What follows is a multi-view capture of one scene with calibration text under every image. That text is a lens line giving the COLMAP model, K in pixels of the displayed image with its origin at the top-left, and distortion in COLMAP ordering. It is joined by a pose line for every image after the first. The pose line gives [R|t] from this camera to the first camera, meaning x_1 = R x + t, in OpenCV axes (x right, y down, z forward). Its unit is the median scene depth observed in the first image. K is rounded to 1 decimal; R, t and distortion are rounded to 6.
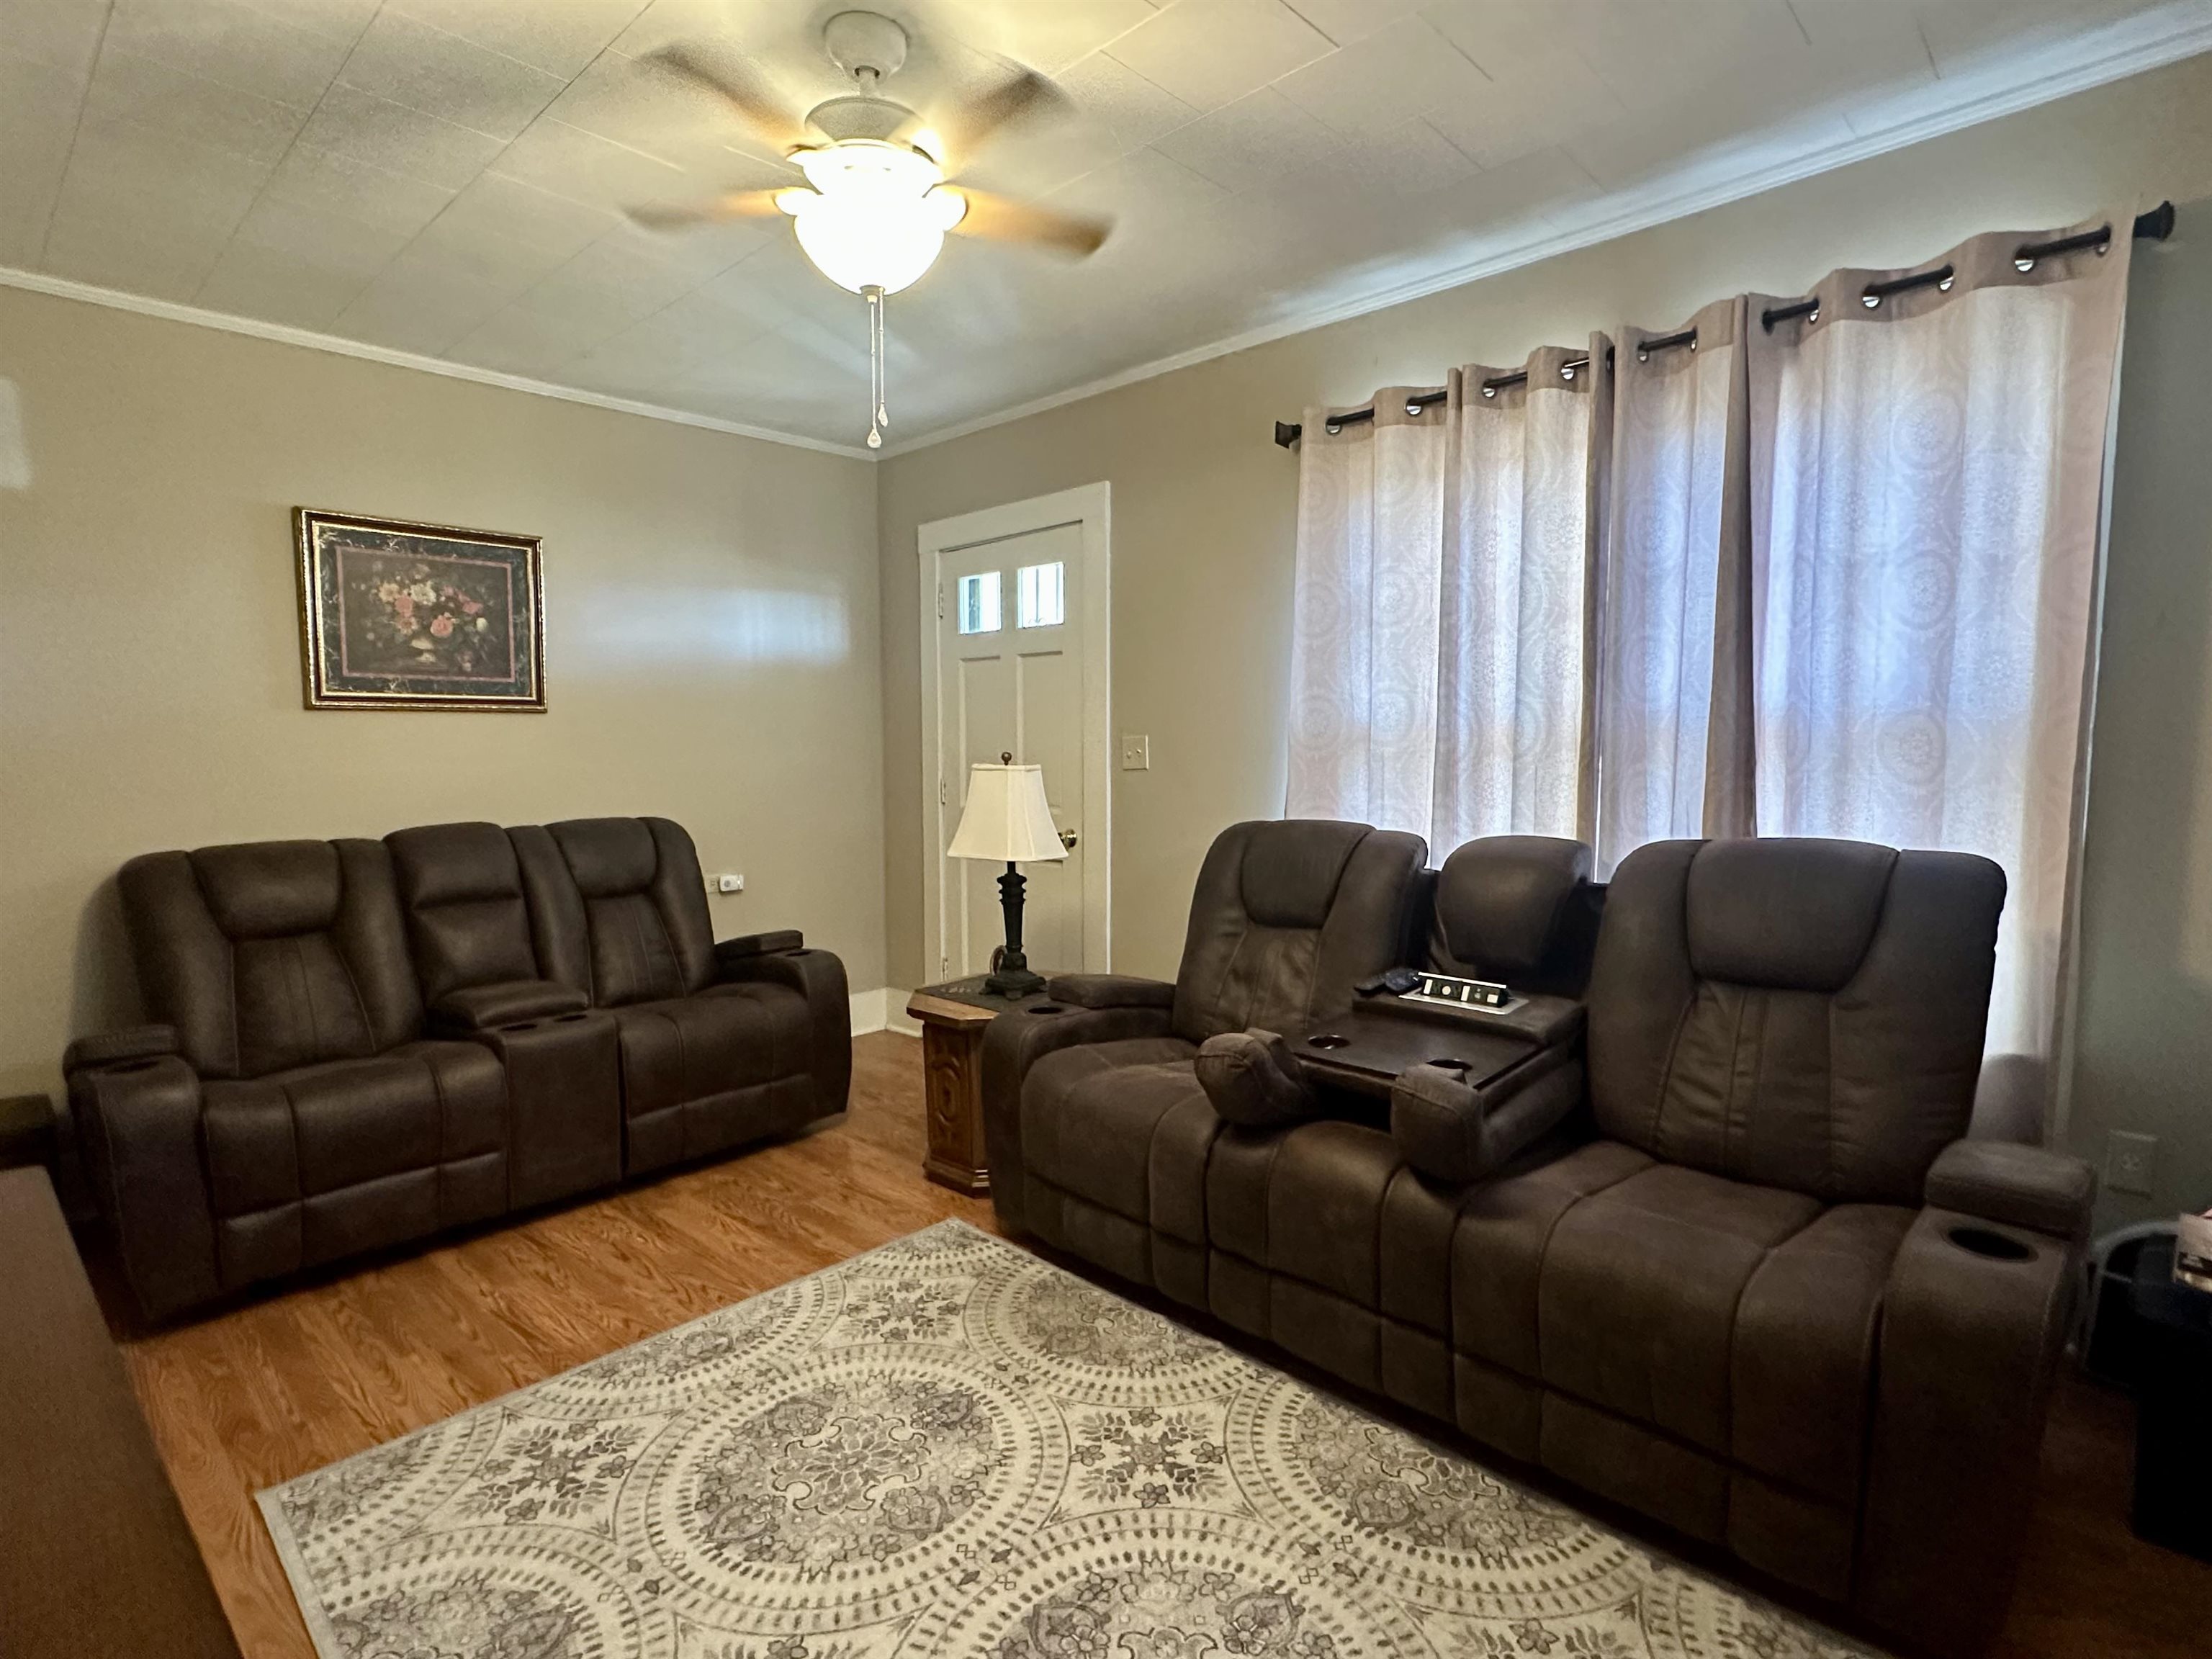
lens RADIAL K [[1125.2, 0, 1103.9], [0, 1125.2, 833.1], [0, 0, 1]] dist [-0.006951, 0.000111]
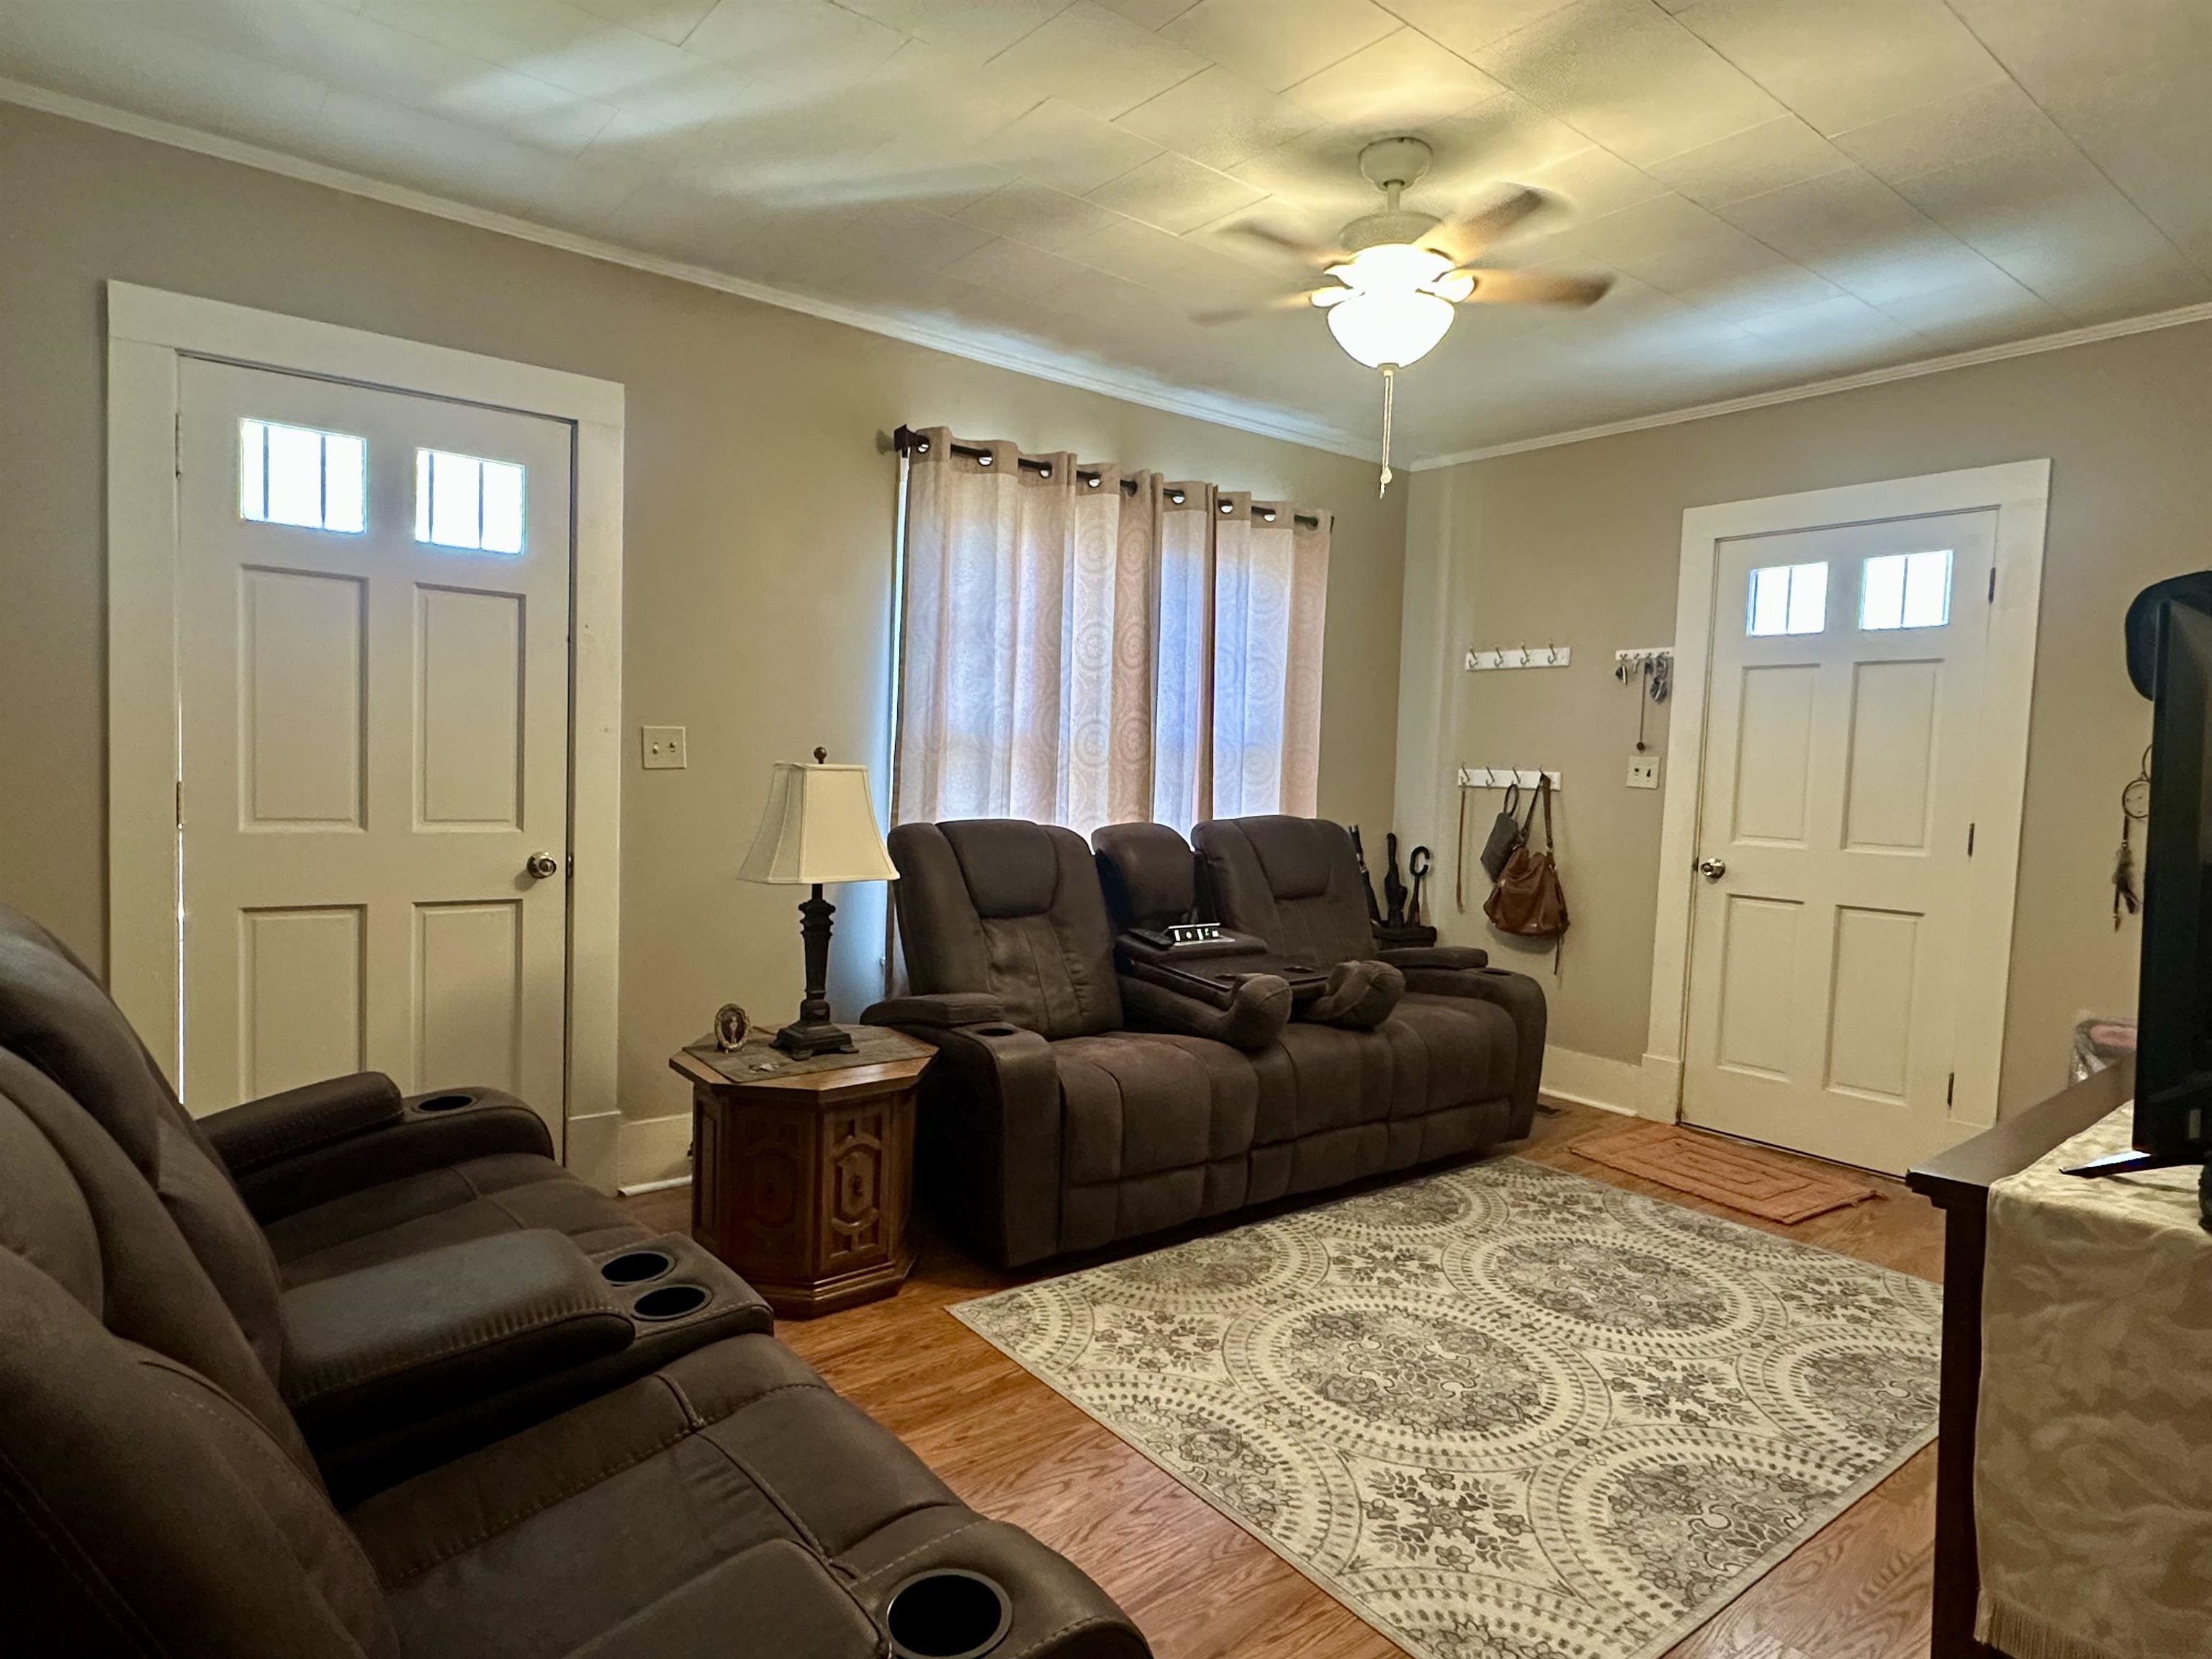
lens RADIAL K [[1271.4, 0, 1104.0], [0, 1271.4, 829.5], [0, 0, 1]] dist [-0.004700, 0.000947]
pose [[0.131648, -0.041290, 0.990436, -1.372251], [0.044399, 0.998375, 0.035719, -0.054664], [-0.990302, 0.039272, 0.133267, 0.983029]]
